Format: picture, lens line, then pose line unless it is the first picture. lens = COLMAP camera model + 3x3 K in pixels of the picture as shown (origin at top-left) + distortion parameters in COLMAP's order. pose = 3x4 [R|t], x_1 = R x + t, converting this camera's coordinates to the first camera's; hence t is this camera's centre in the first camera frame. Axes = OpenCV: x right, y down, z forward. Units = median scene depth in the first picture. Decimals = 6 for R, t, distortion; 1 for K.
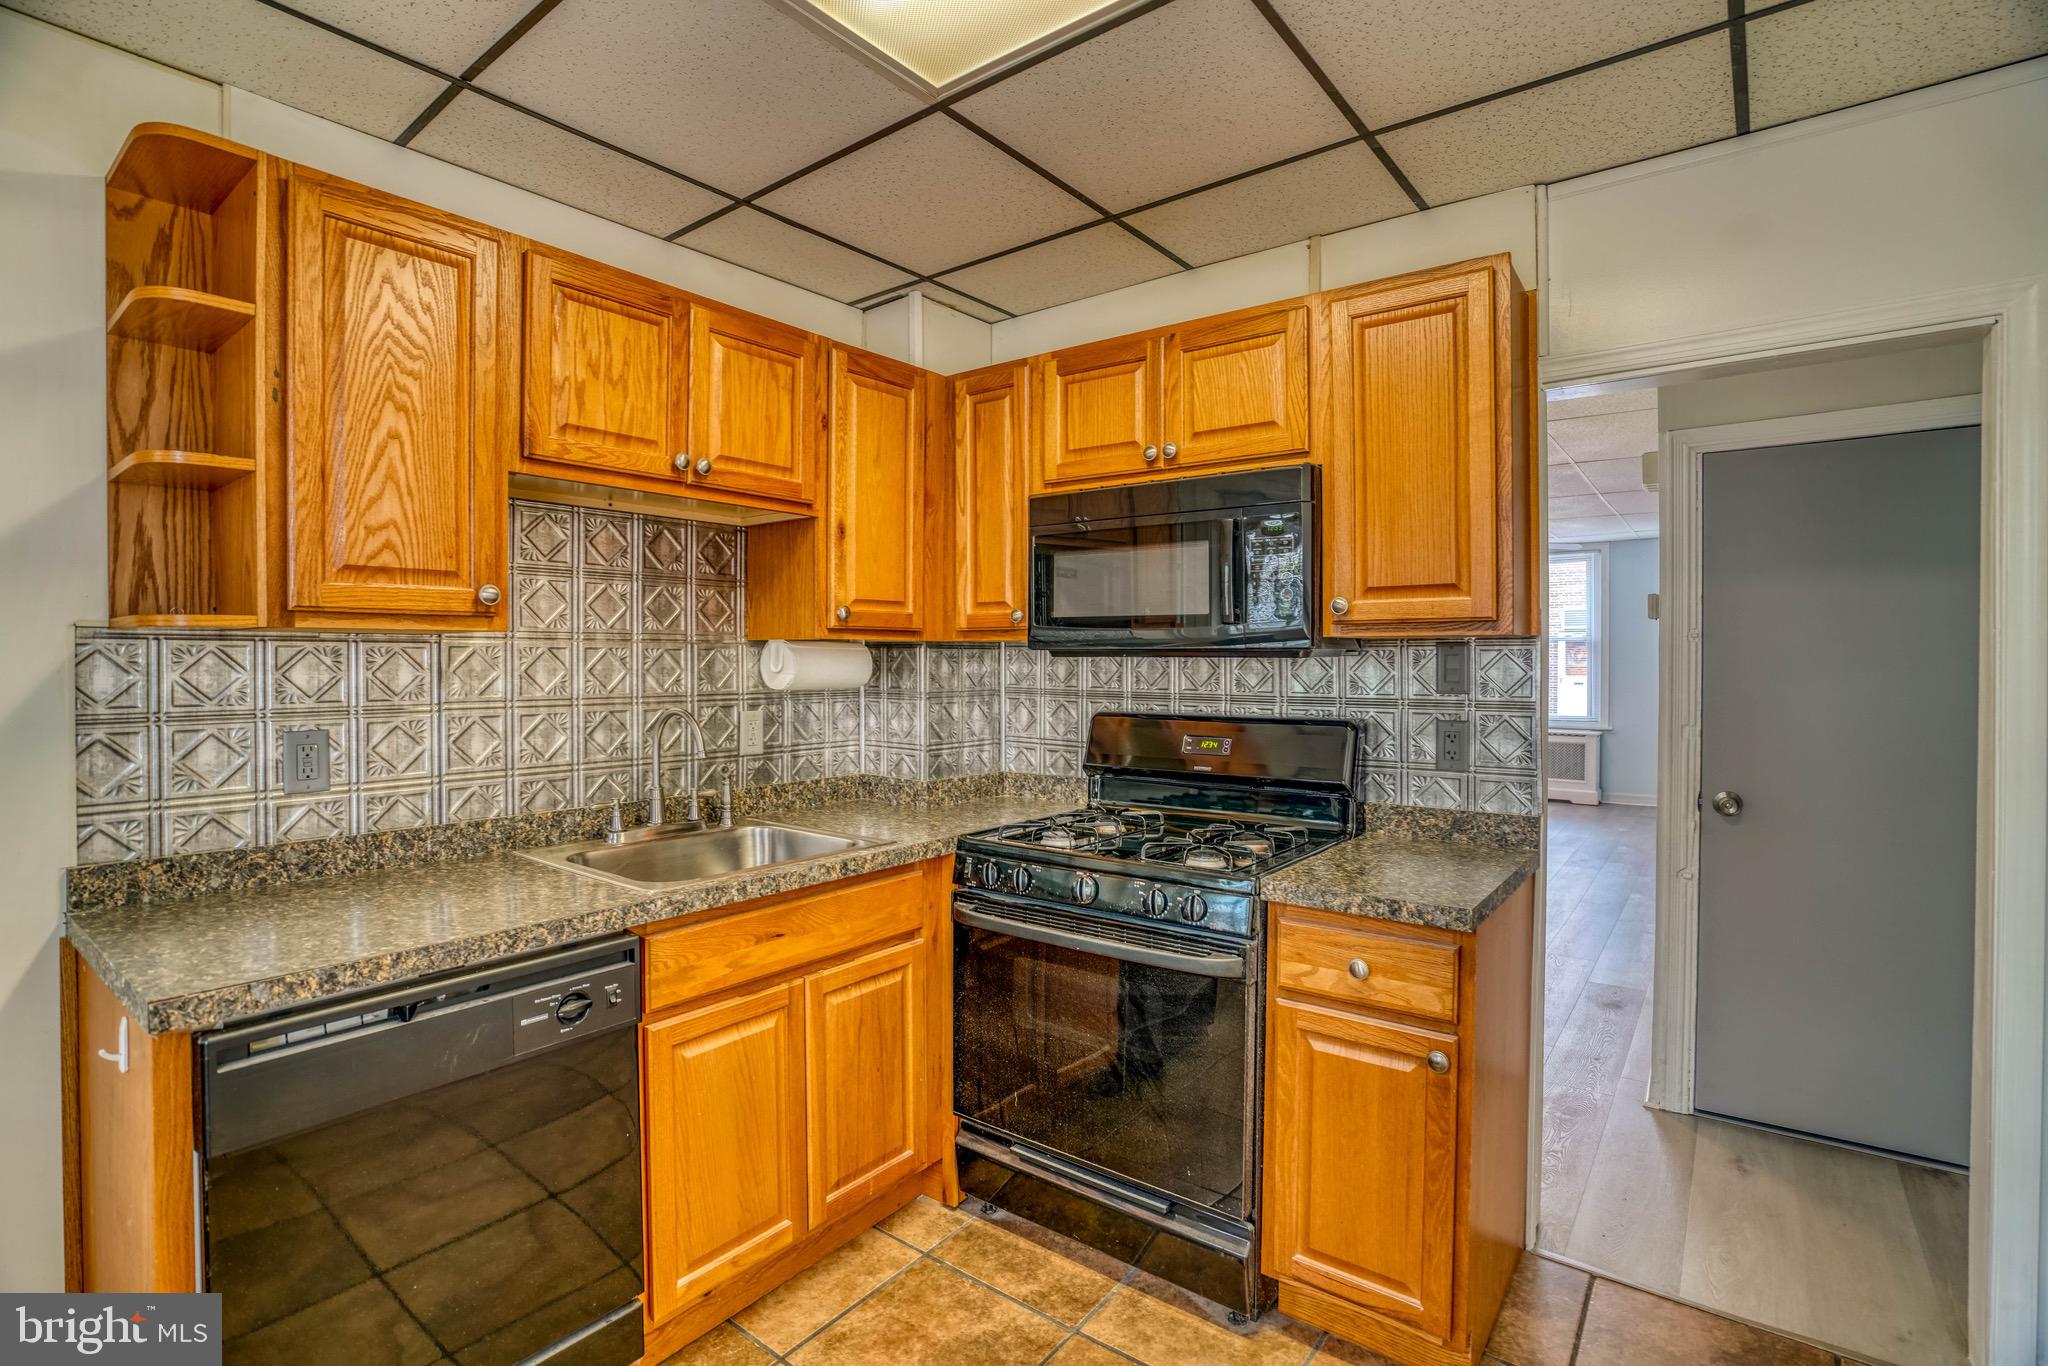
lens RADIAL K [[967.8, 0, 1012.5], [0, 967.8, 668.6], [0, 0, 1]] dist [-0.056339, 0.023407]
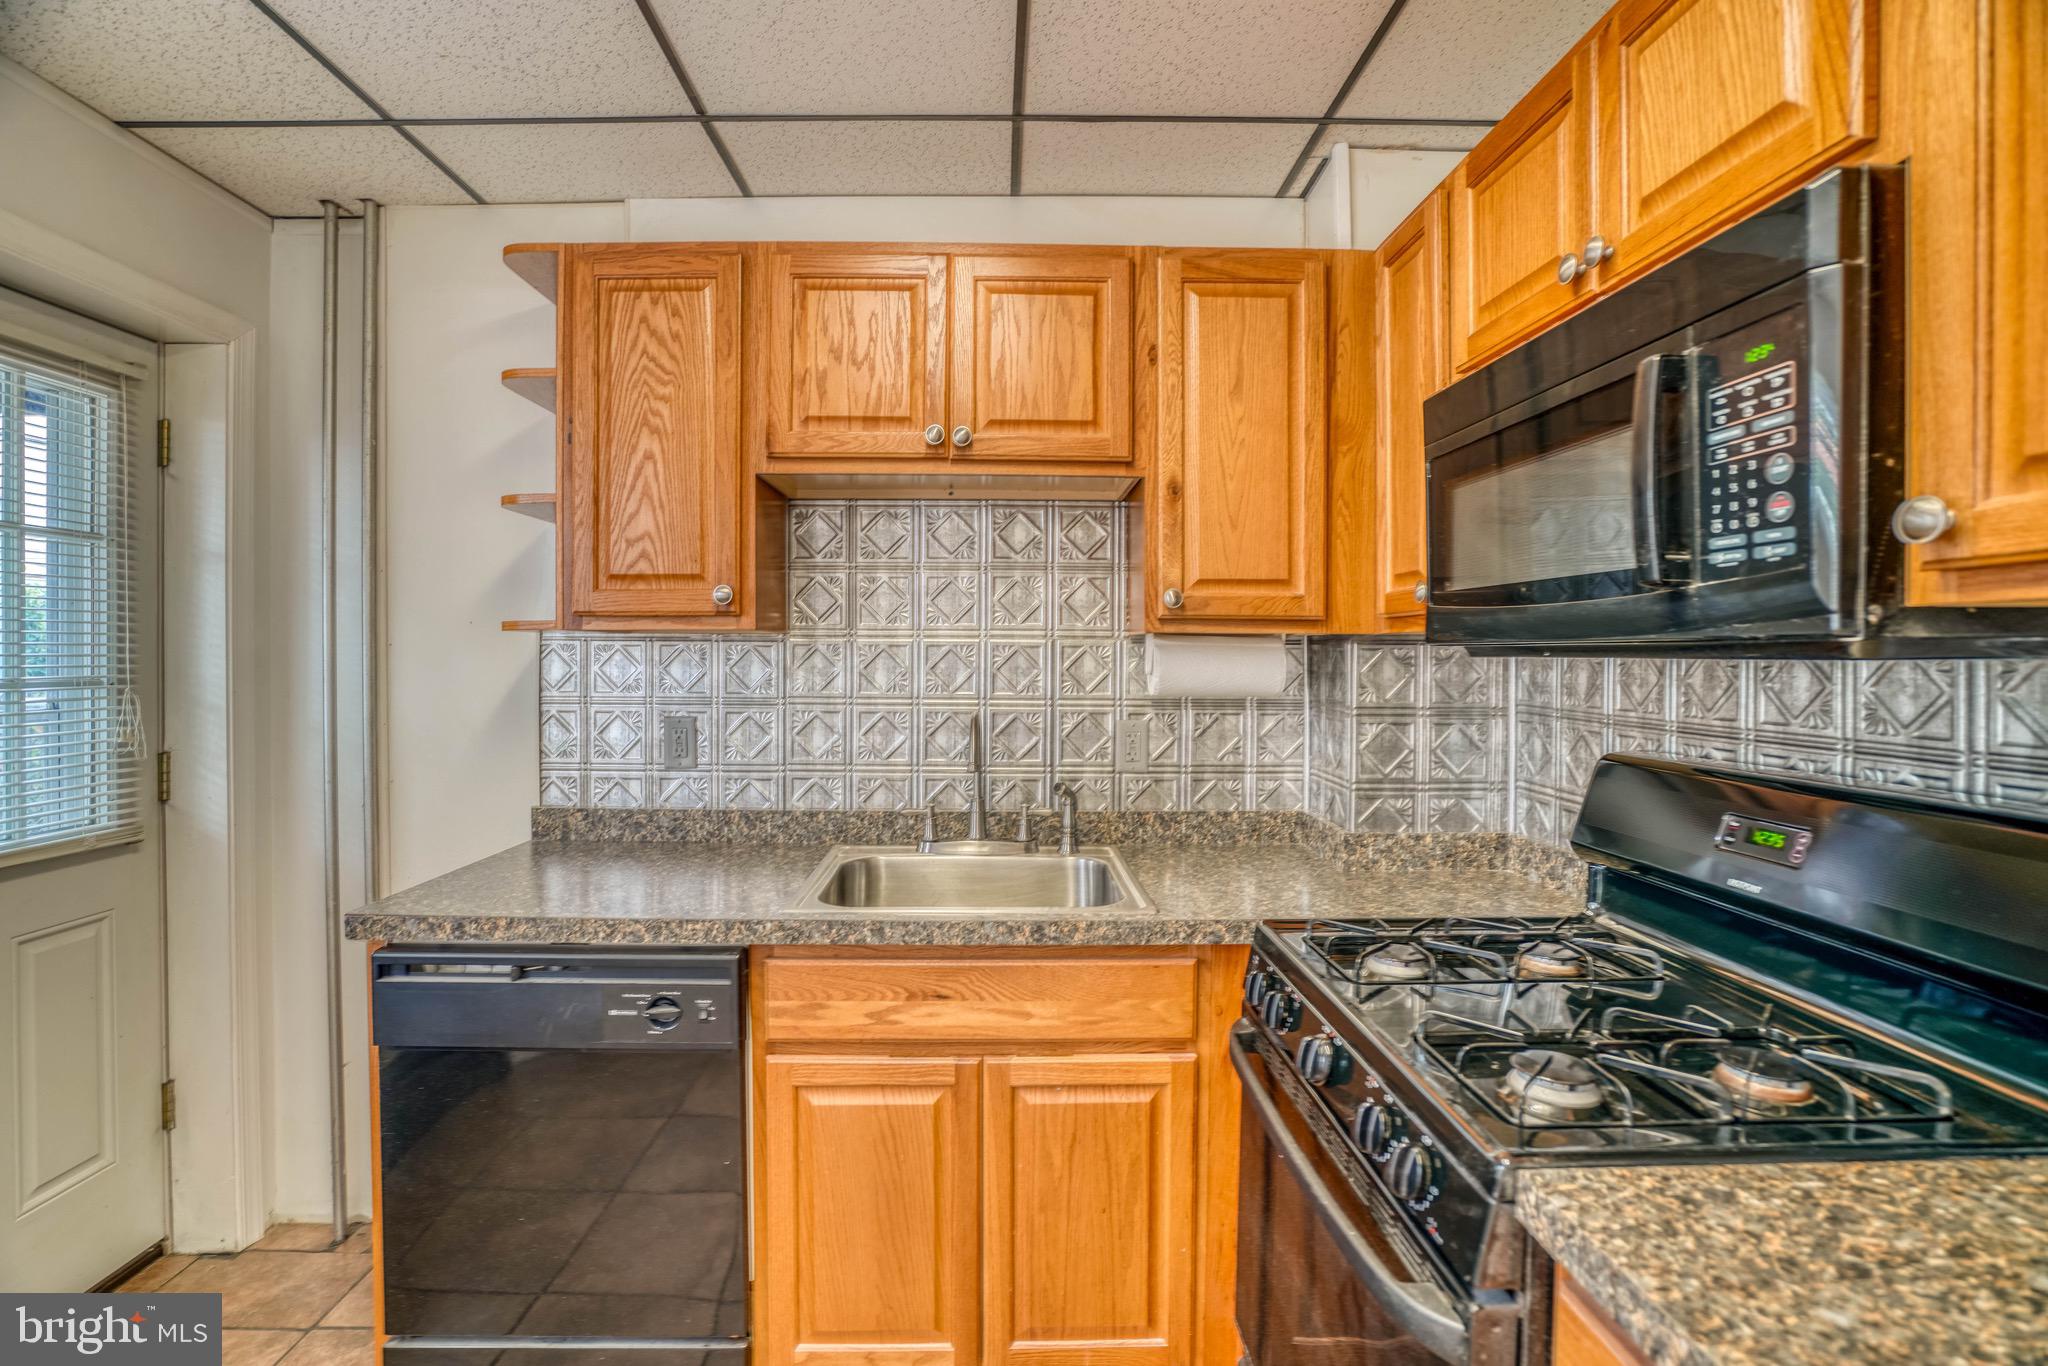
lens RADIAL K [[967.8, 0, 1012.5], [0, 967.8, 668.6], [0, 0, 1]] dist [-0.056339, 0.023407]
pose [[0.634302, 0.013294, -0.772971, 0.366297], [-0.011981, 0.999901, 0.007365, -0.006670], [0.772992, 0.004589, 0.634399, 0.455853]]
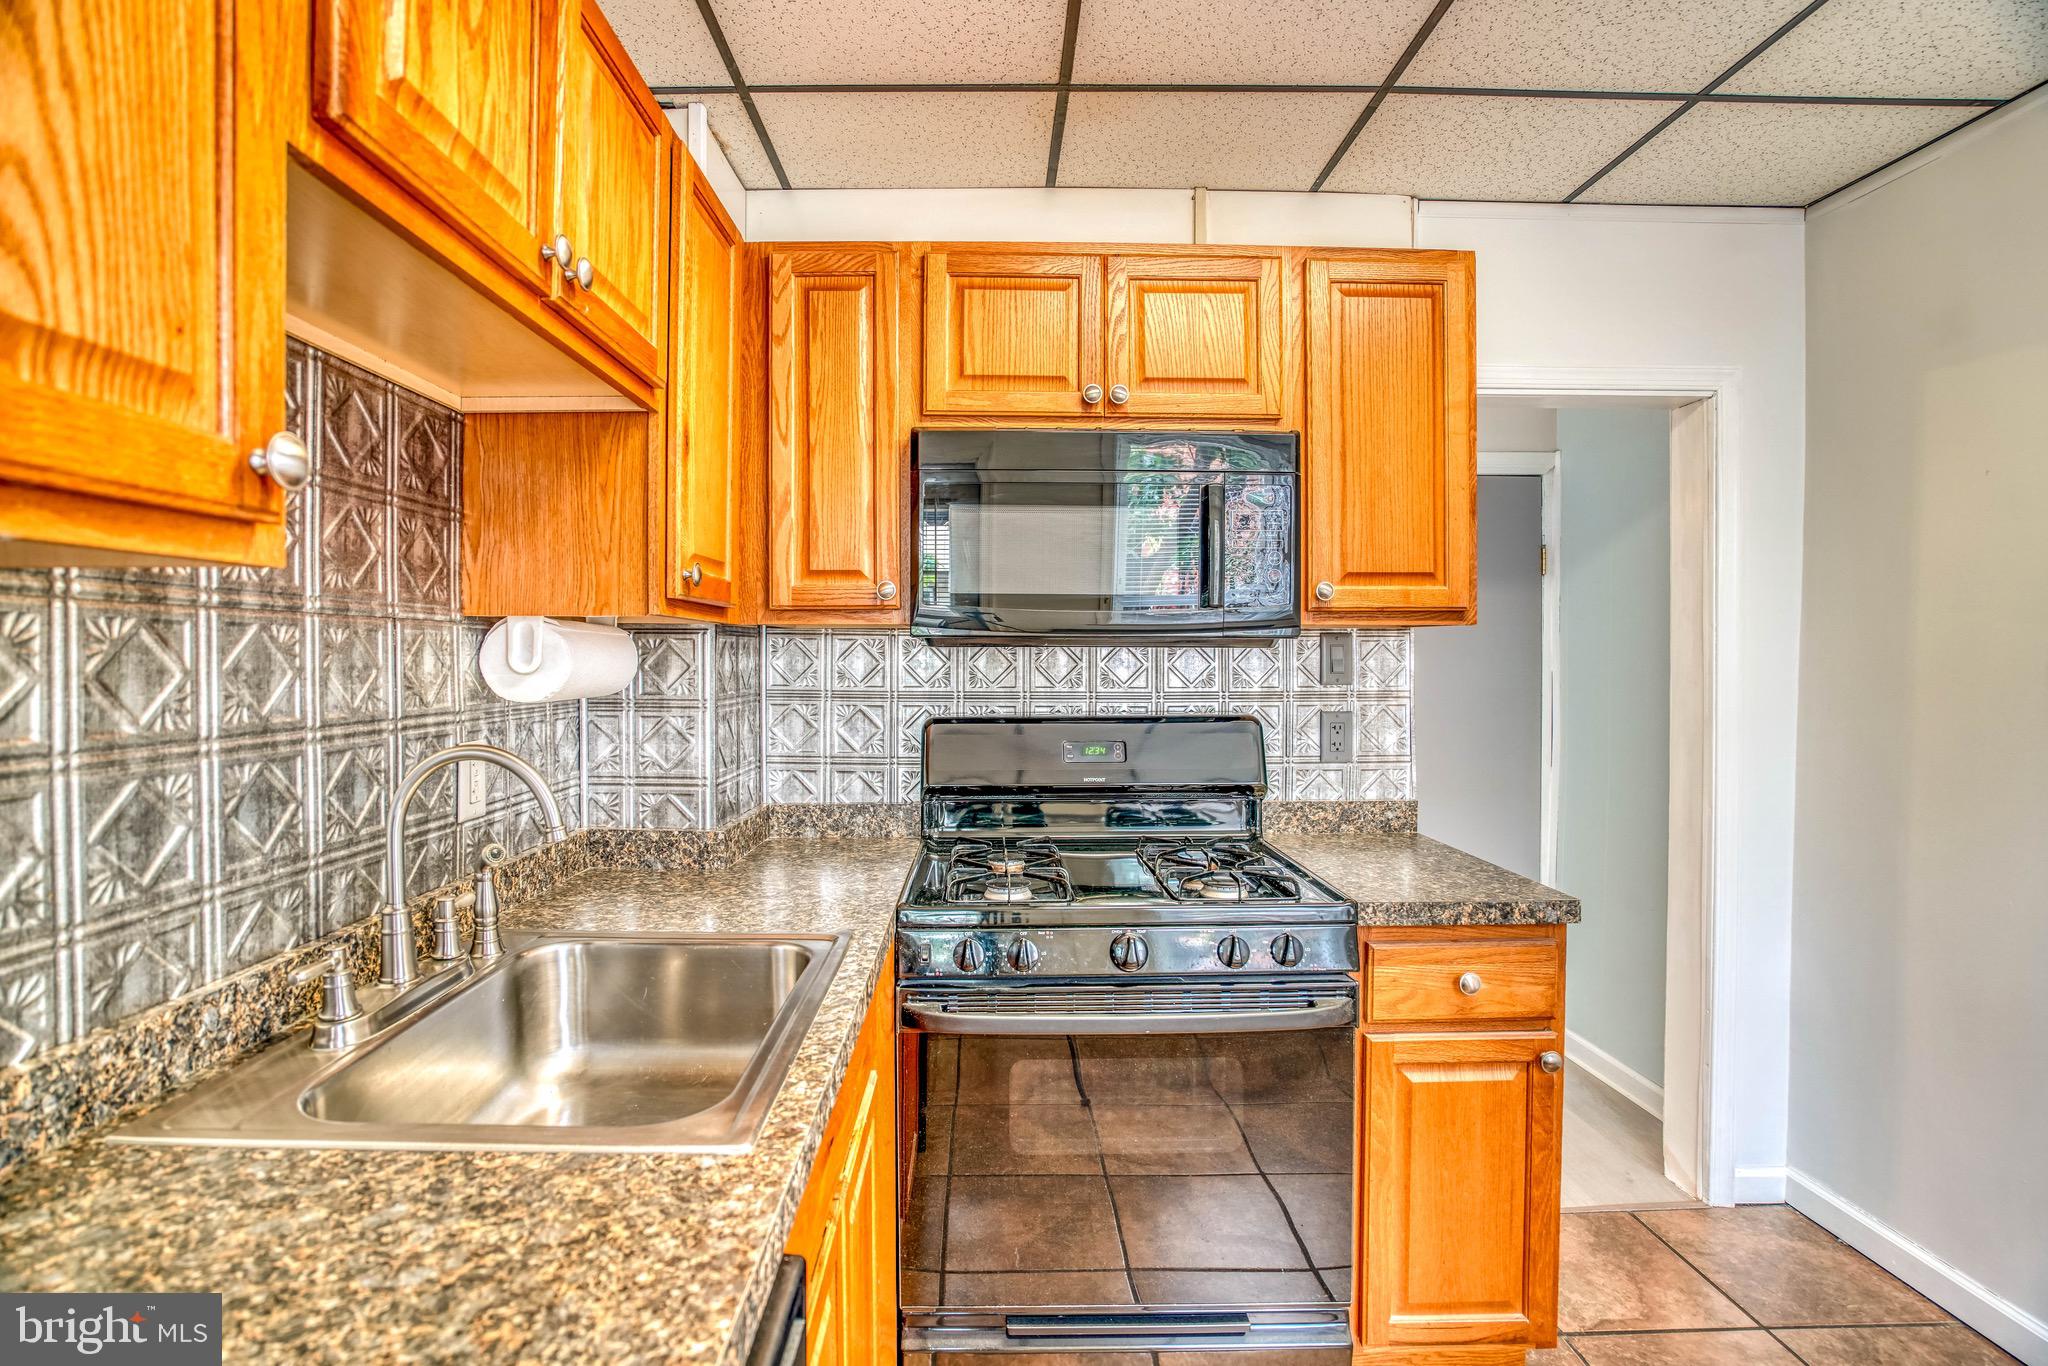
lens RADIAL K [[962.5, 0, 978.2], [0, 962.5, 671.2], [0, 0, 1]] dist [-0.057449, 0.028731]
pose [[0.788687, -0.011913, 0.614680, -0.444402], [0.008519, 0.999928, 0.008448, 0.000370], [-0.614736, -0.001427, 0.788732, 0.443766]]
